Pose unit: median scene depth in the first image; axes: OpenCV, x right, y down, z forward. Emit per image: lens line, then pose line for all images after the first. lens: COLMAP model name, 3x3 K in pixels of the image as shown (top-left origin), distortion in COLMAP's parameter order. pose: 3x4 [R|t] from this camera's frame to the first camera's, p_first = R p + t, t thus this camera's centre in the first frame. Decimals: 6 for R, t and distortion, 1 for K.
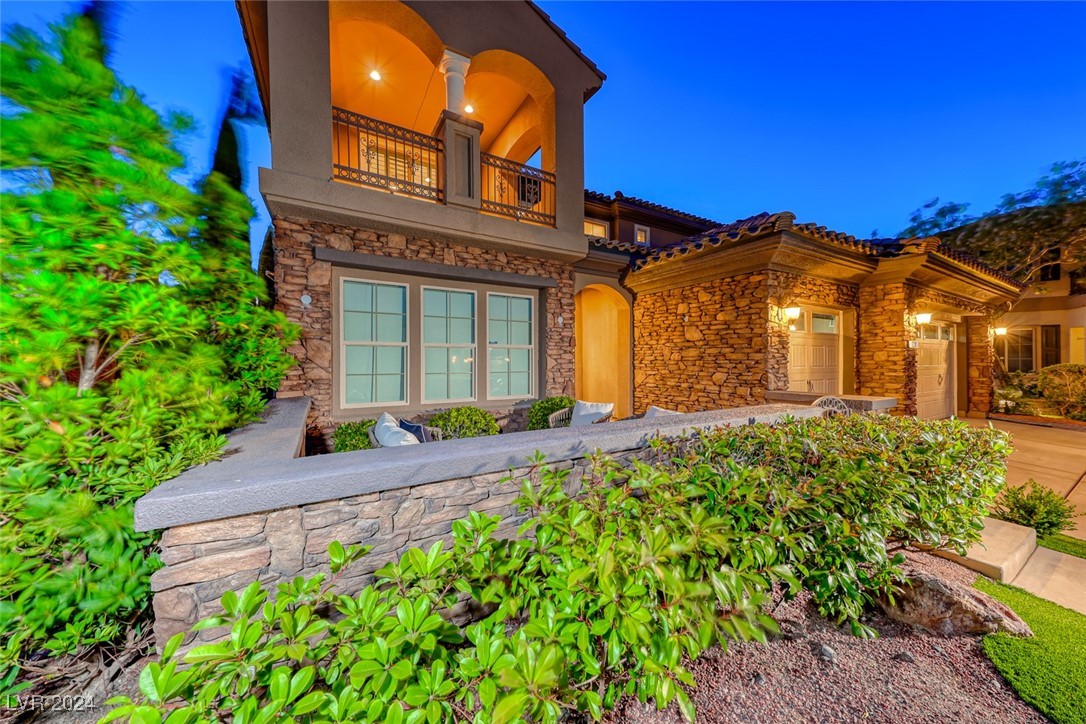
lens RADIAL K [[371.6, 0, 542.8], [0, 371.6, 363.1], [0, 0, 1]] dist [-0.004137, -0.000189]
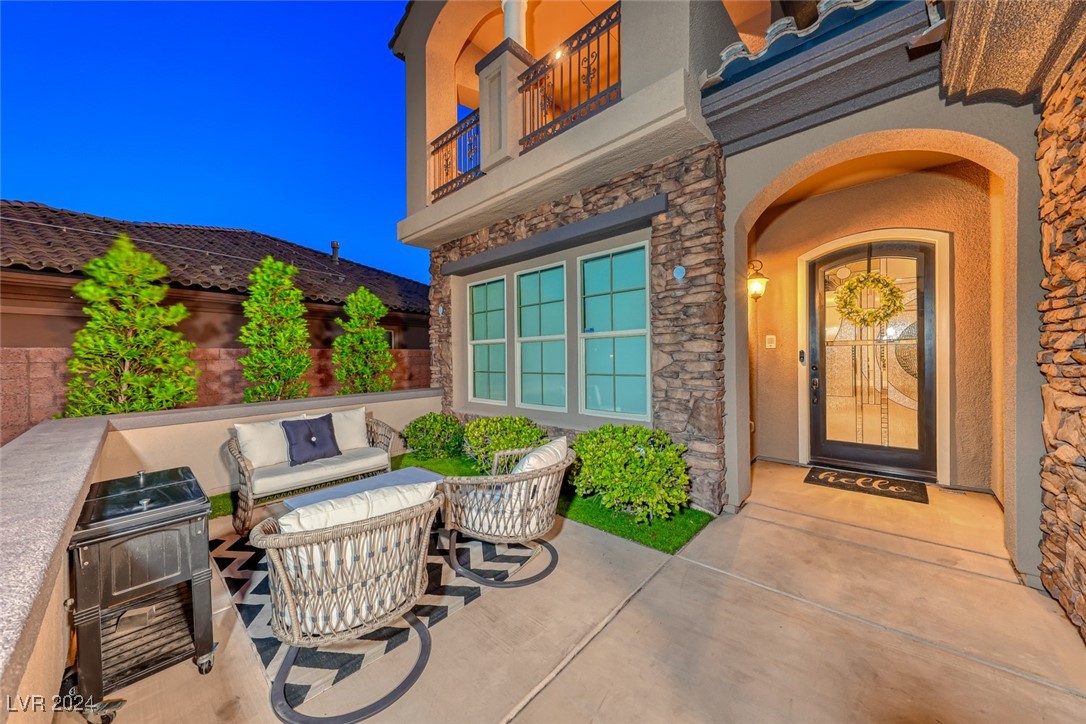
lens RADIAL K [[371.6, 0, 541.2], [0, 371.6, 358.9], [0, 0, 1]] dist [-0.004137, -0.000189]
pose [[0.297878, -0.001413, -0.954603, 0.488877], [0.009030, 0.999958, 0.001337, -0.004938], [0.954561, -0.009019, 0.297878, 0.724130]]
